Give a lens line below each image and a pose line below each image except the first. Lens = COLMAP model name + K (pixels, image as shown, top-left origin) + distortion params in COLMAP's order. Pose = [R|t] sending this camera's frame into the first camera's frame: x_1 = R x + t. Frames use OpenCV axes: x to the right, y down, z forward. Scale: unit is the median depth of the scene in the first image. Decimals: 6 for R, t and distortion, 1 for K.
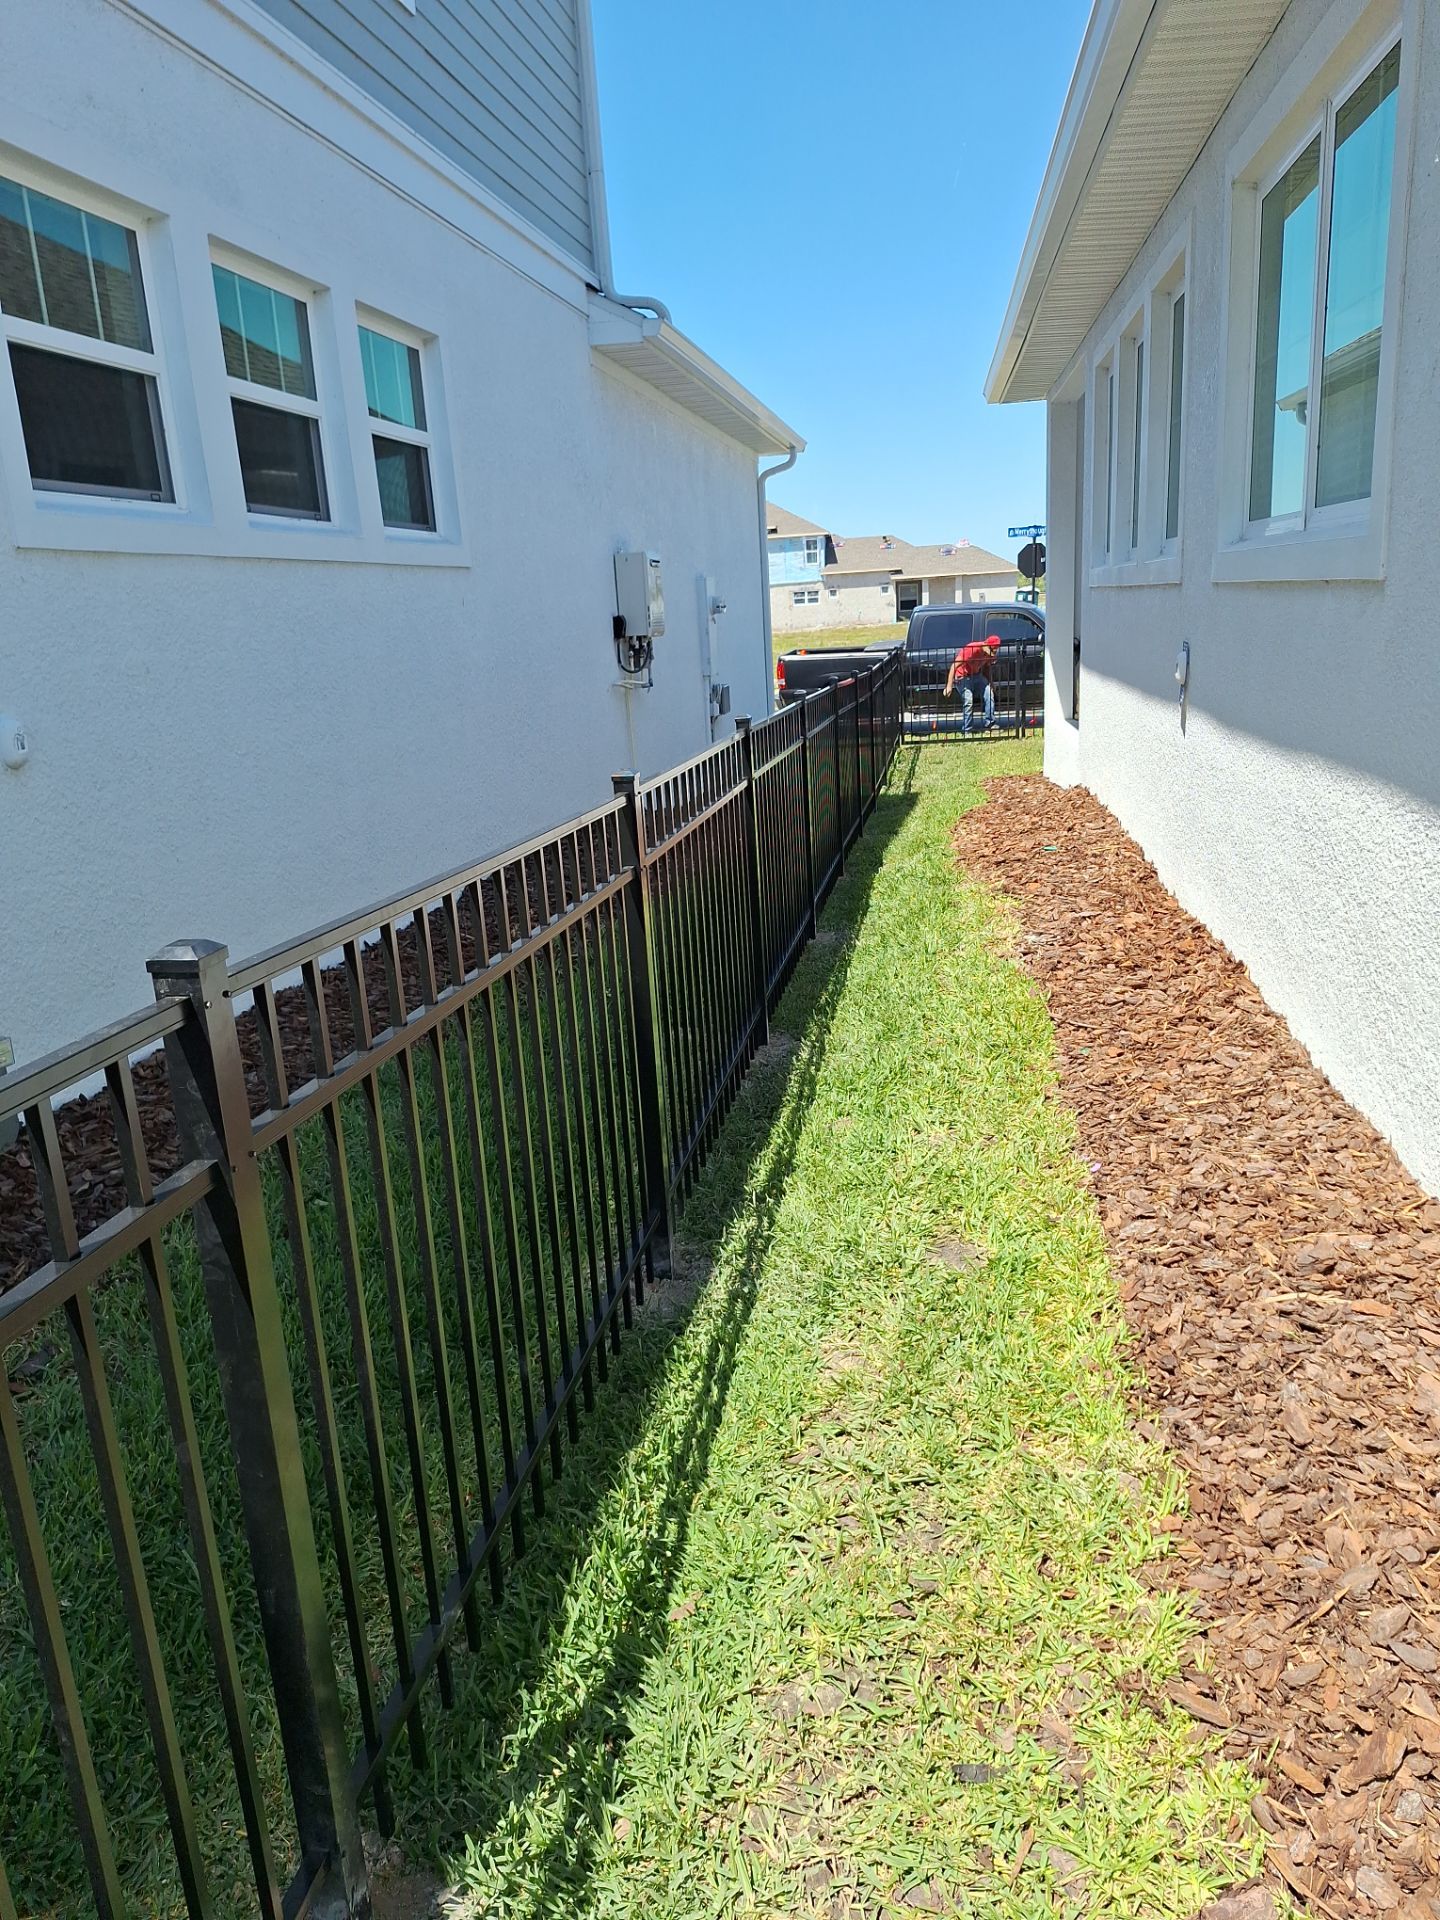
lens RADIAL K [[1326.2, 0, 716.5], [0, 1326.2, 956.5], [0, 0, 1]] dist [0.087103, -0.118449]
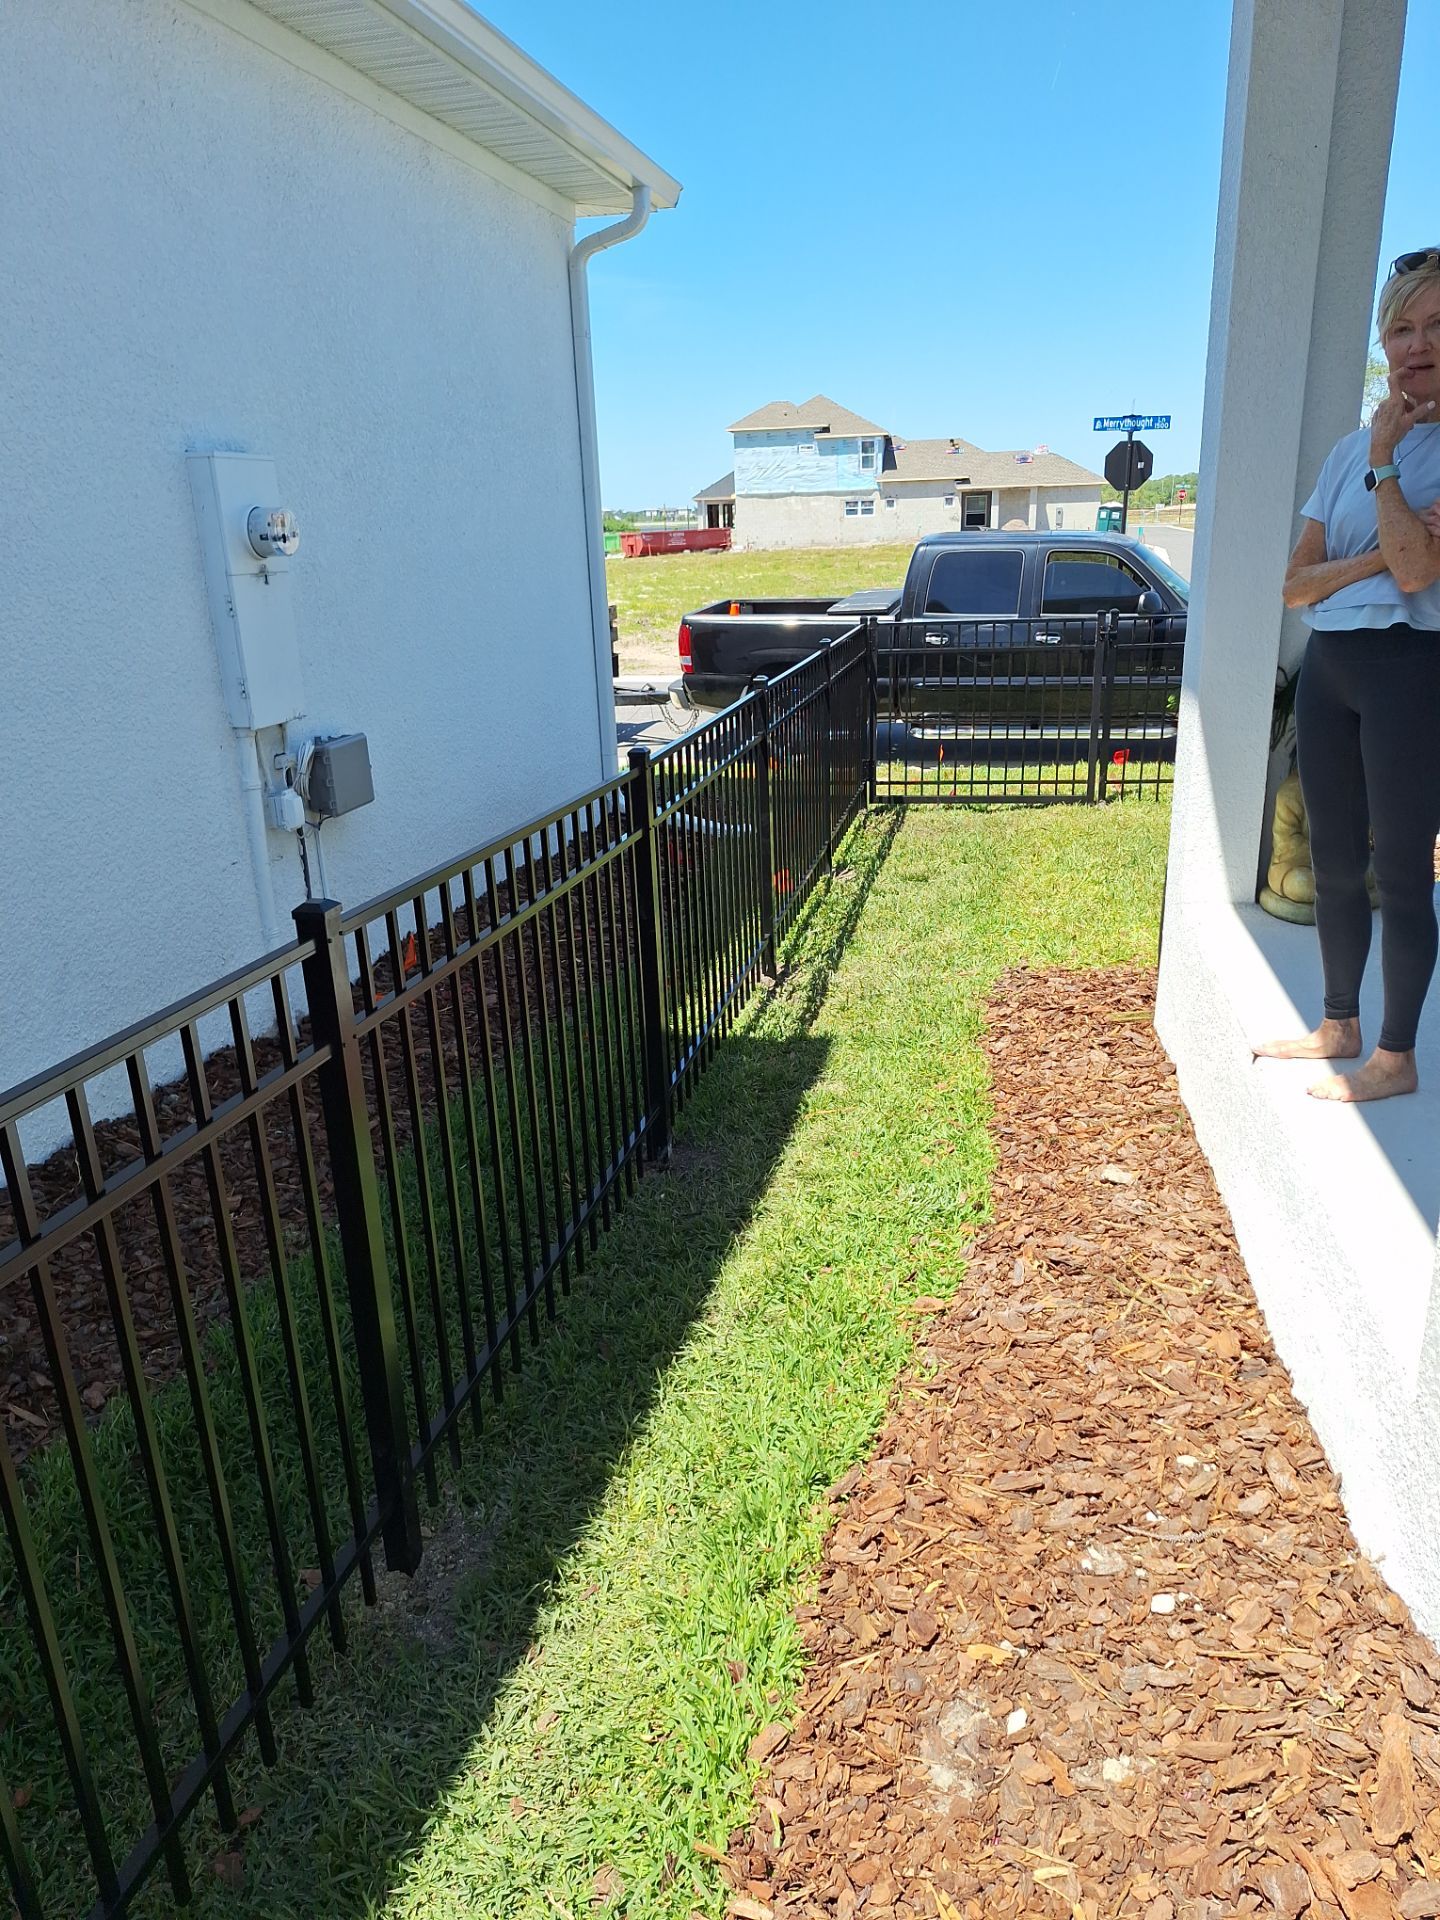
lens RADIAL K [[1356.9, 0, 721.3], [0, 1356.9, 1050.1], [0, 0, 1]] dist [0.001045, -0.075515]
pose [[0.999016, 0.031644, -0.031067, 0.016807], [-0.027711, 0.992418, 0.119744, -0.021130], [0.034621, -0.118765, 0.992319, 0.076811]]
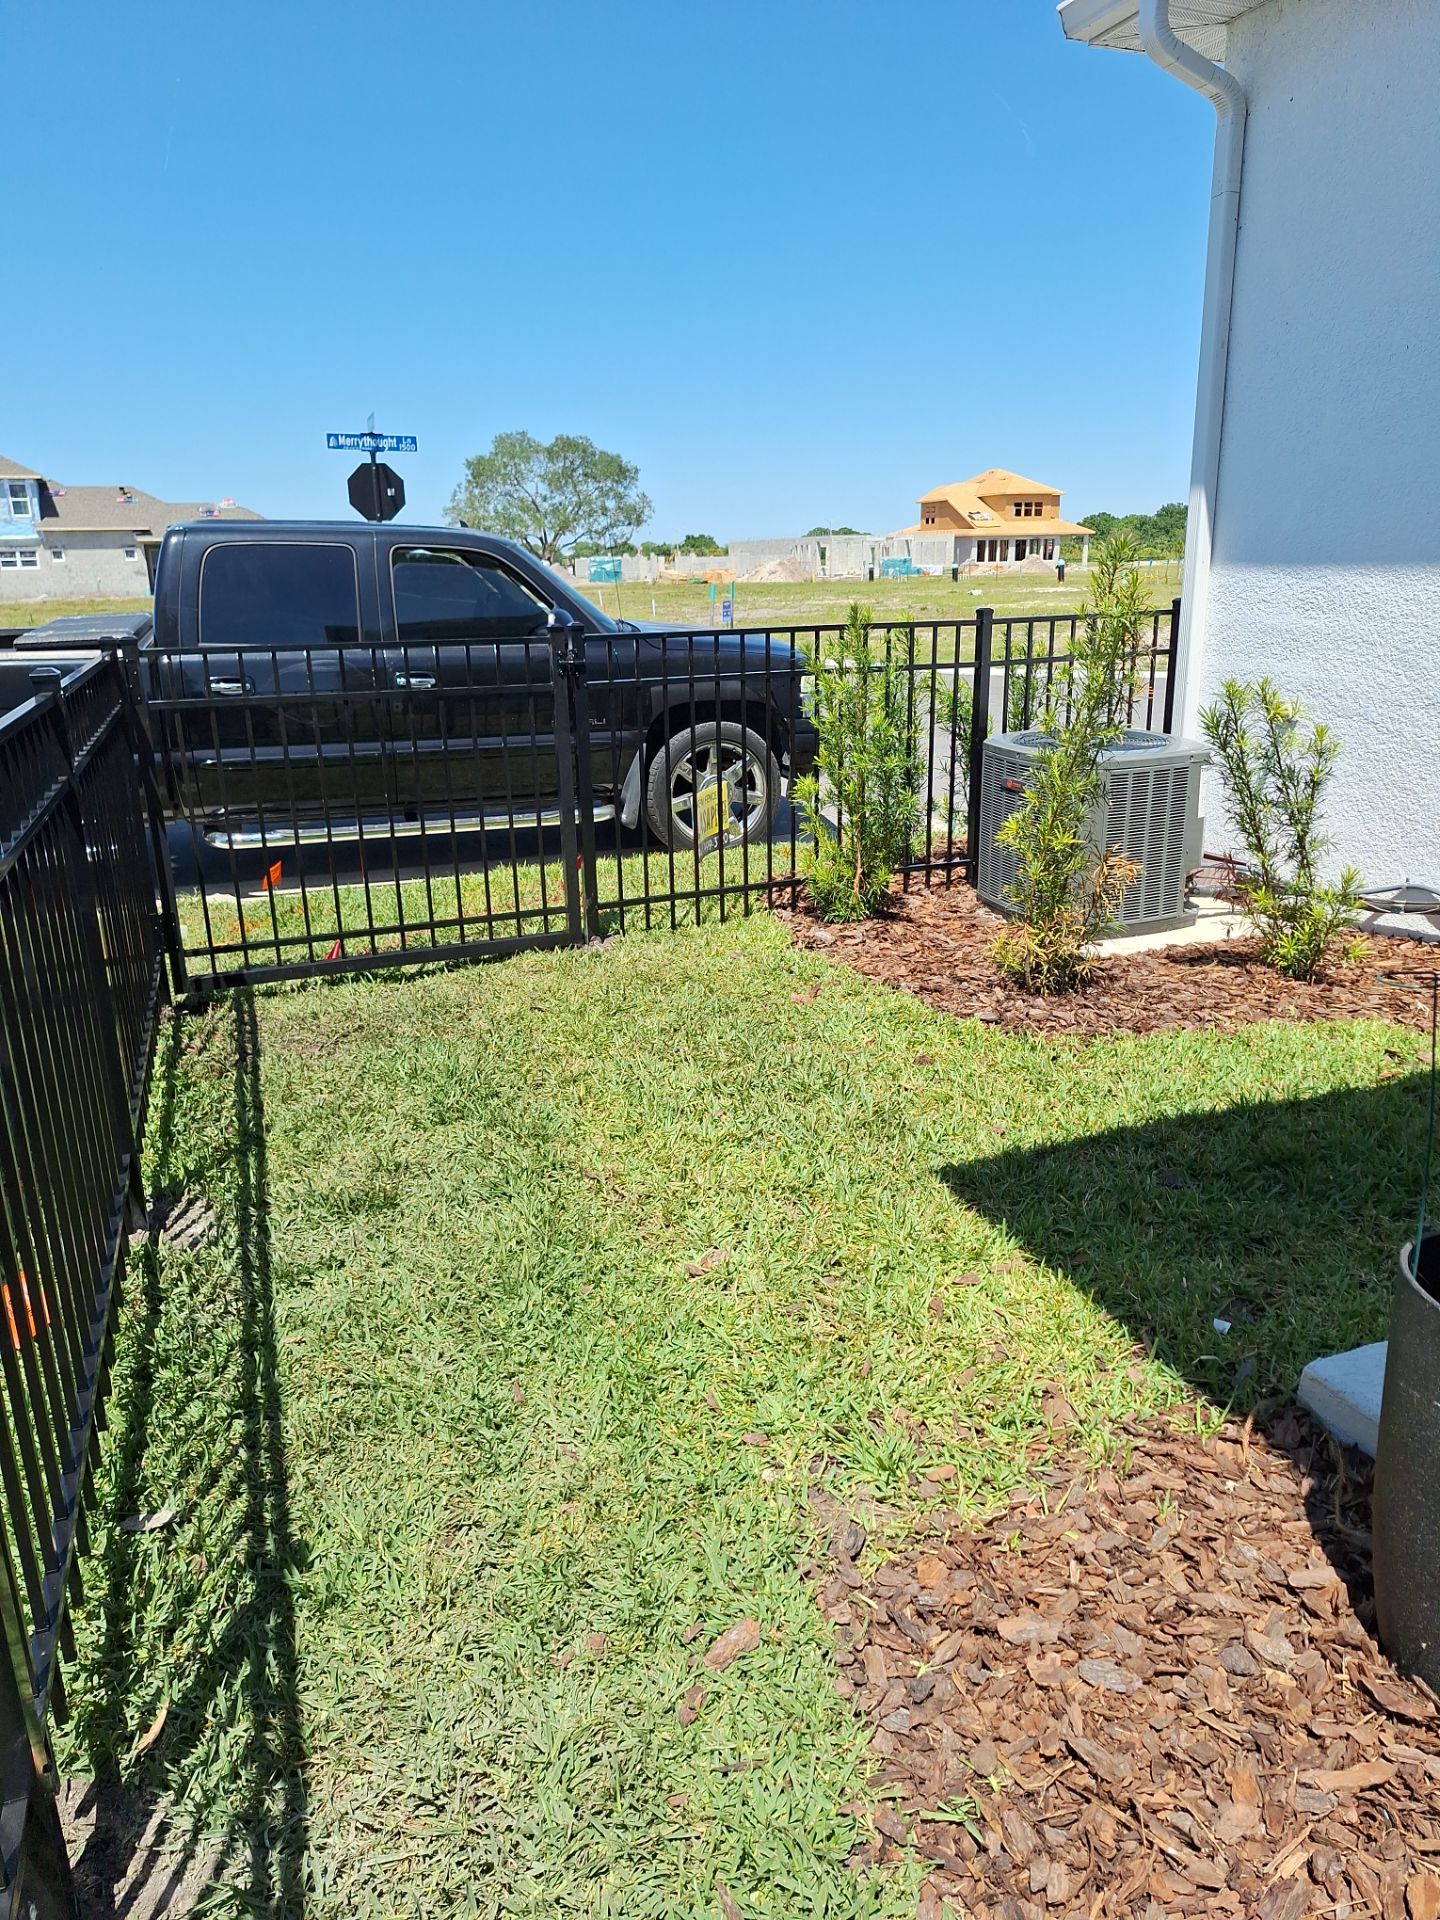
lens RADIAL K [[1343.8, 0, 720.0], [0, 1343.8, 960.0], [0, 0, 1]] dist [0.093718, -0.103137]
pose [[0.870398, -0.101264, 0.481823, 0.017476], [0.097913, 0.994675, 0.032172, -0.031417], [-0.482515, 0.019174, 0.875678, 0.142705]]
